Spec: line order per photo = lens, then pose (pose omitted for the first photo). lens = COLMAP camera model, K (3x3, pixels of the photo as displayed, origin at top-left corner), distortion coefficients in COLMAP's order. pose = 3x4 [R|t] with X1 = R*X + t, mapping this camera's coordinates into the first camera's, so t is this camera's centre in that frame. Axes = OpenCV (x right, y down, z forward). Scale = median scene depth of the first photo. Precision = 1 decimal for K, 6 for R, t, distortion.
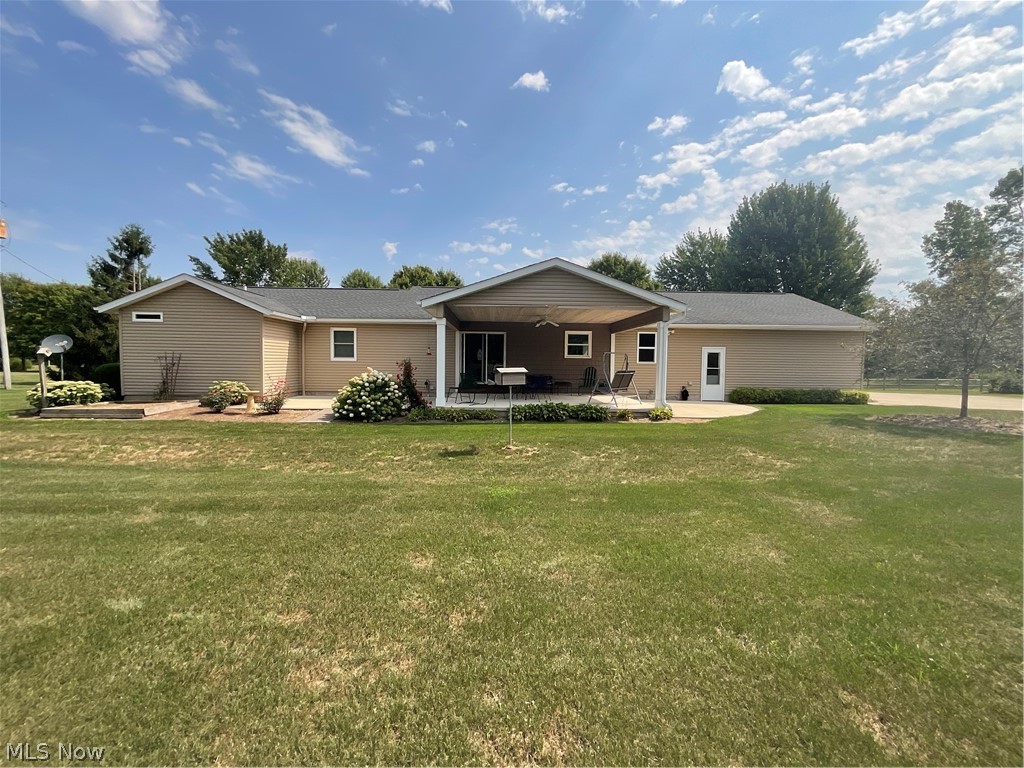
lens RADIAL K [[416.3, 0, 512.0], [0, 416.3, 384.0], [0, 0, 1]] dist [-0.001510, -0.000198]
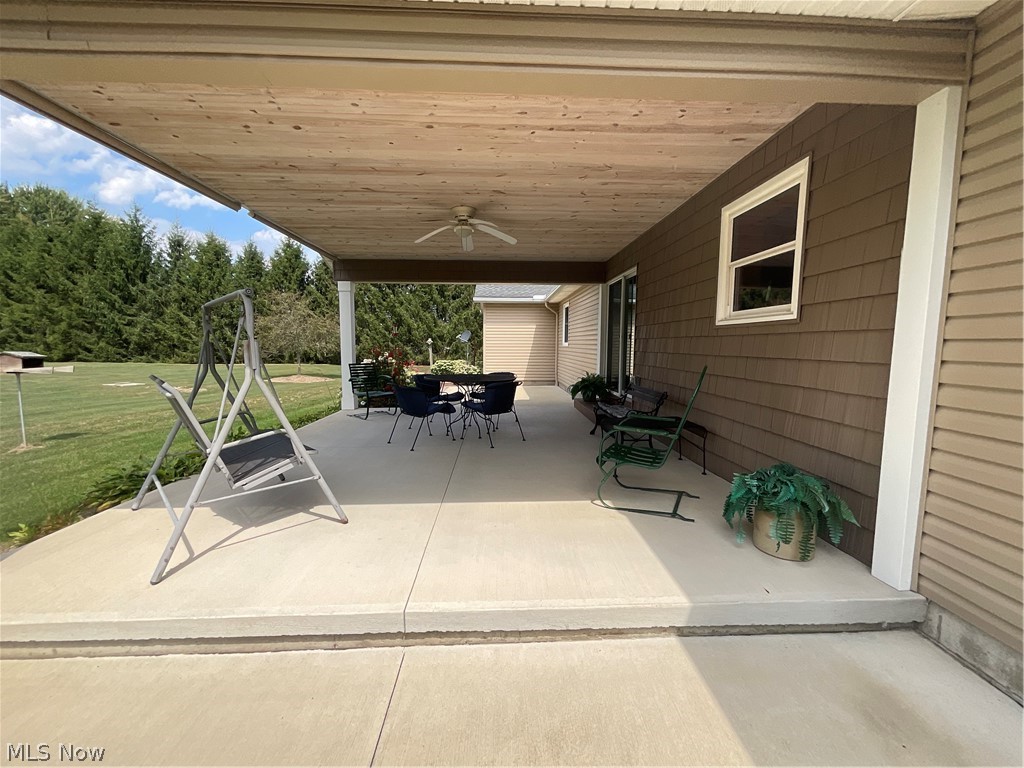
lens RADIAL K [[416.3, 0, 512.0], [0, 416.3, 384.0], [0, 0, 1]] dist [-0.001510, -0.000198]
pose [[0.002723, 0.083992, -0.996463, 0.370488], [-0.051072, 0.995178, 0.083744, -0.042935], [0.998691, 0.050663, 0.006999, 0.884498]]
